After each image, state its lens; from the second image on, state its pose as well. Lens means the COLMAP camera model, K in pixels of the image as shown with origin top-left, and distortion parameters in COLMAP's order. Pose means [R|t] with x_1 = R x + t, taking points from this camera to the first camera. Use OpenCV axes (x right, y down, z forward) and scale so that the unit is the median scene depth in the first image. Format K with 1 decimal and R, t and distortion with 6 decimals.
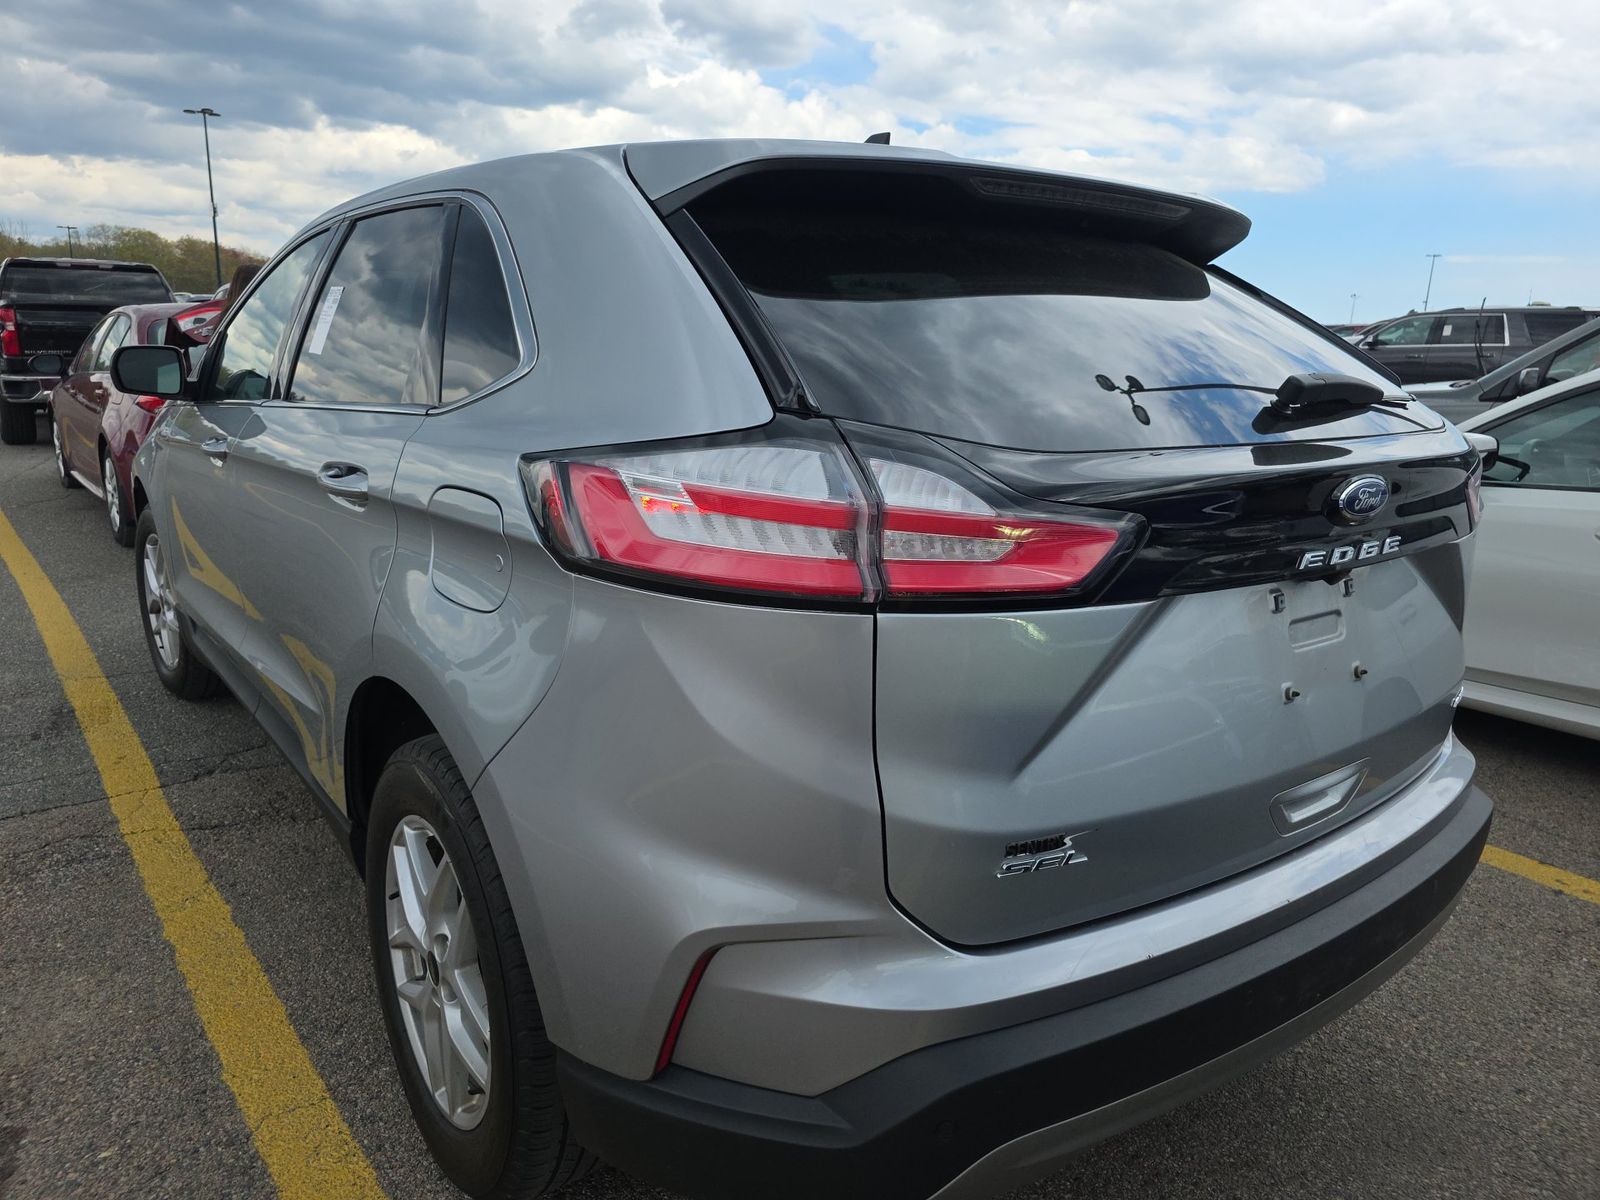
lens RADIAL K [[1094.4, 0, 800.9], [0, 1094.4, 585.5], [0, 0, 1]] dist [0.035531, -0.030411]
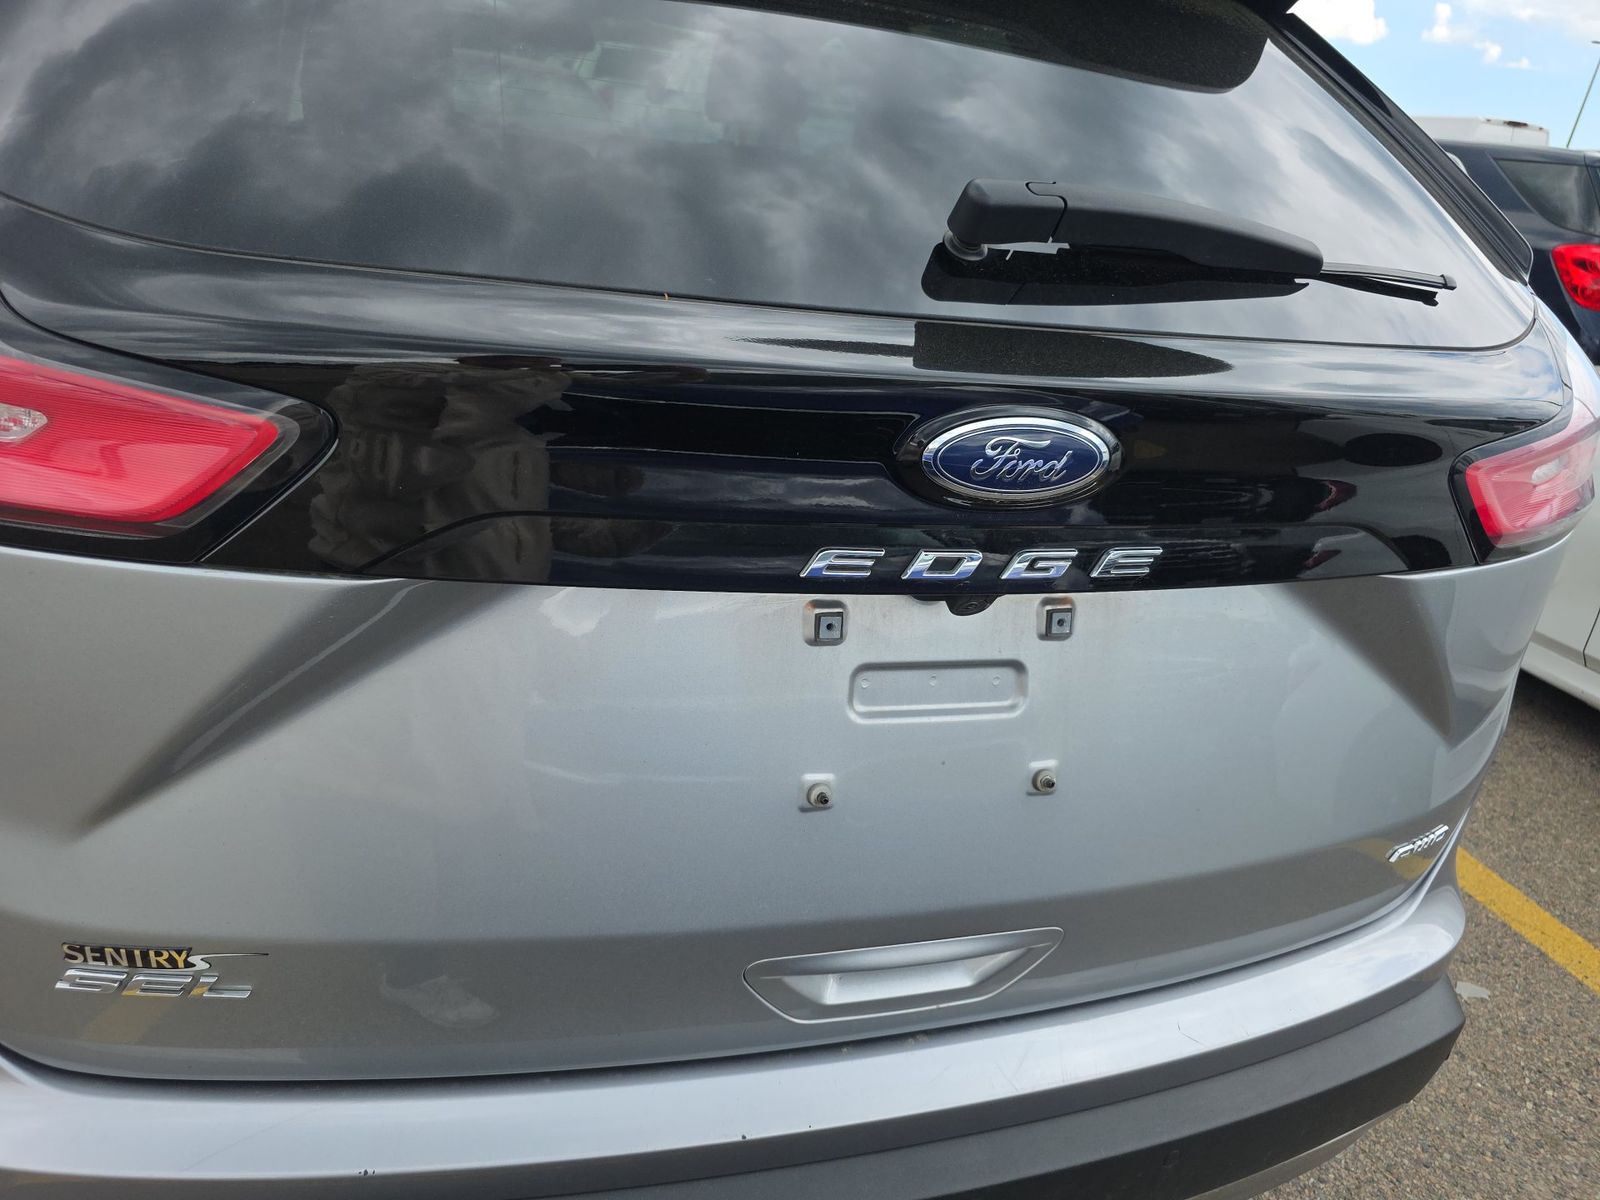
lens RADIAL K [[1094.4, 0, 793.4], [0, 1094.4, 614.1], [0, 0, 1]] dist [0.035531, -0.030411]
pose [[0.933596, 0.219879, -0.282934, 0.557566], [-0.167579, 0.965845, 0.197636, -0.089629], [0.316726, -0.137098, 0.938557, 0.501184]]
